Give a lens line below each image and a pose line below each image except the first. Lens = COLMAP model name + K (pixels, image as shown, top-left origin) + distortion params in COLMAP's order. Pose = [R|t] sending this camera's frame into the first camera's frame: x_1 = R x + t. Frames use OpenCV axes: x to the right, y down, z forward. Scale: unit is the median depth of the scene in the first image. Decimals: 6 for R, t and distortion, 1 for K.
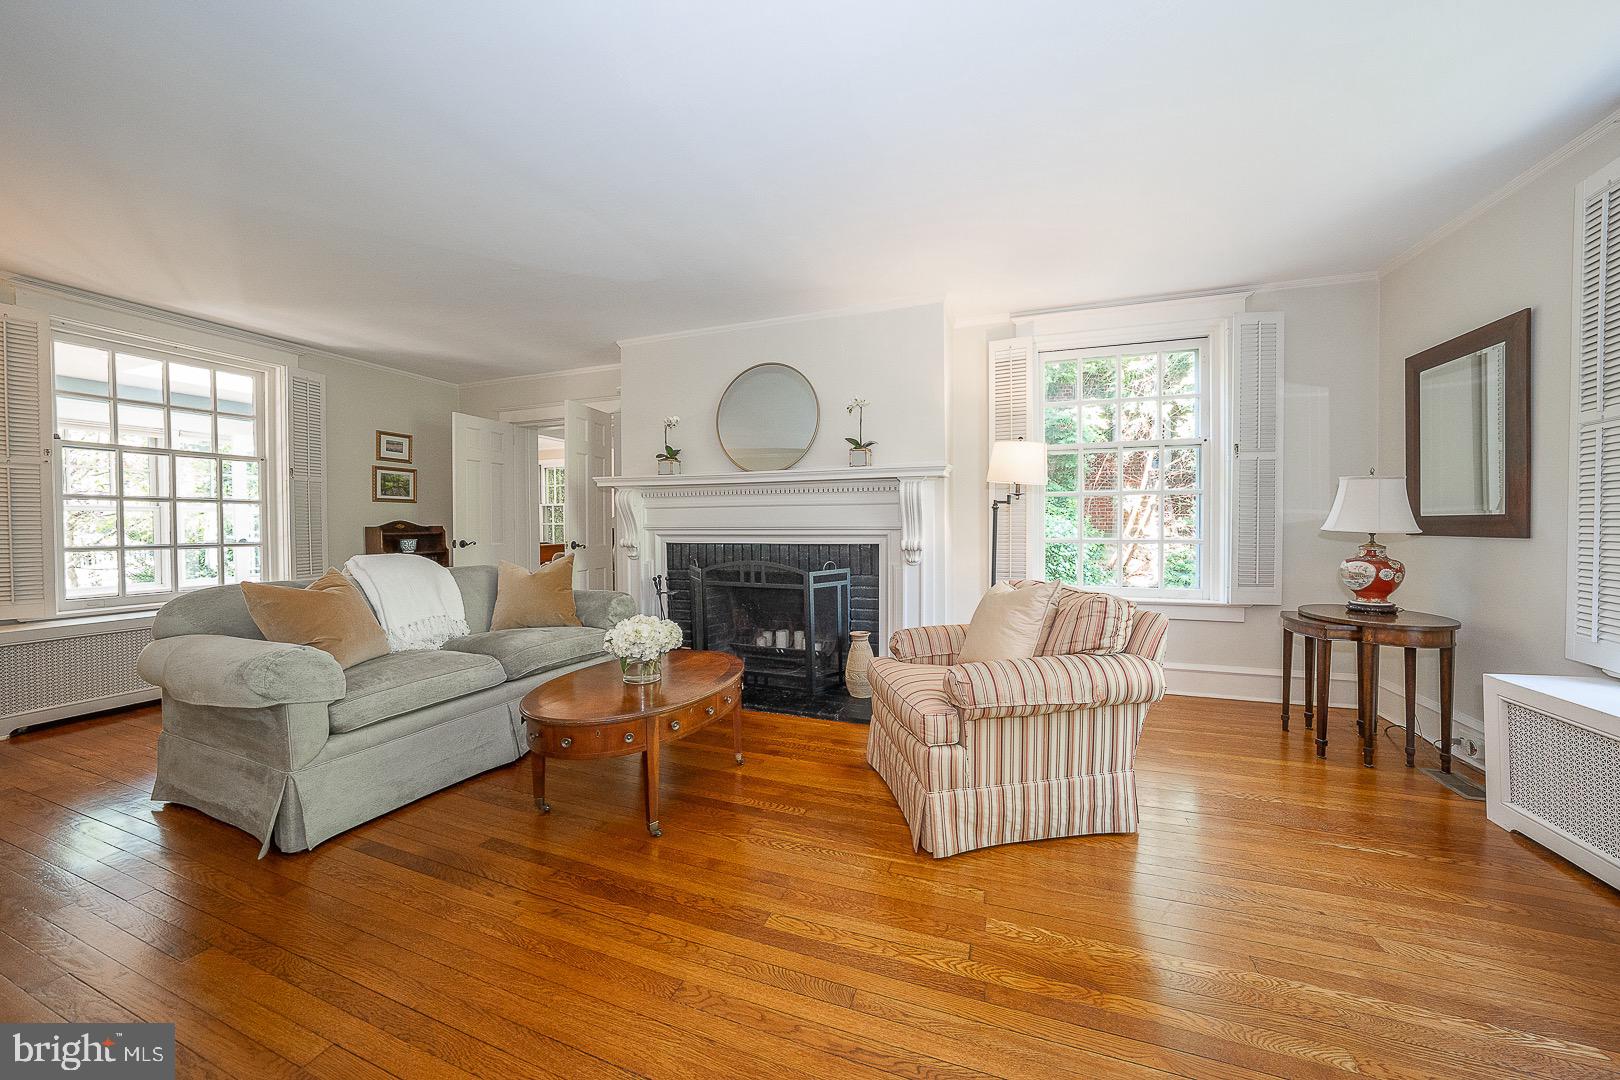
lens RADIAL K [[567.0, 0, 809.7], [0, 567.0, 526.2], [0, 0, 1]] dist [-0.032759, -0.000033]
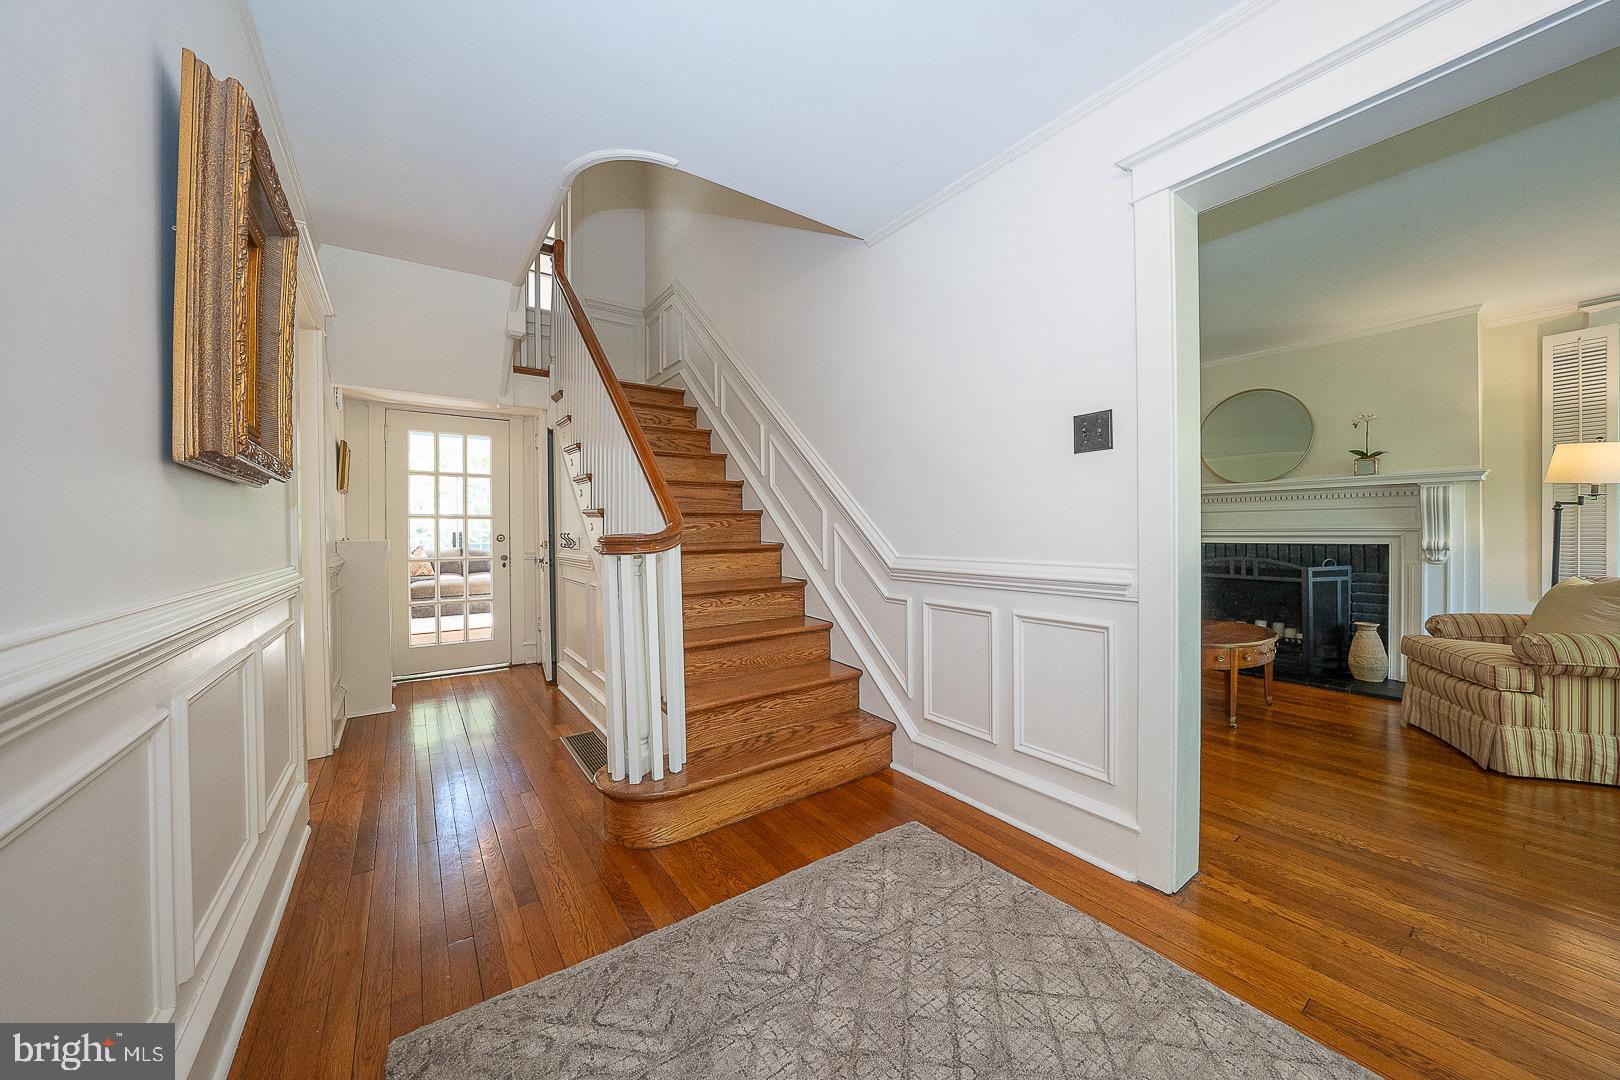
lens RADIAL K [[557.0, 0, 807.9], [0, 557.0, 534.2], [0, 0, 1]] dist [-0.025484, 0.005229]
pose [[0.829348, 0.000290, -0.558732, -0.228491], [0.001362, 0.999996, 0.002541, 0.007971], [0.558730, -0.002868, 0.829344, -0.517053]]
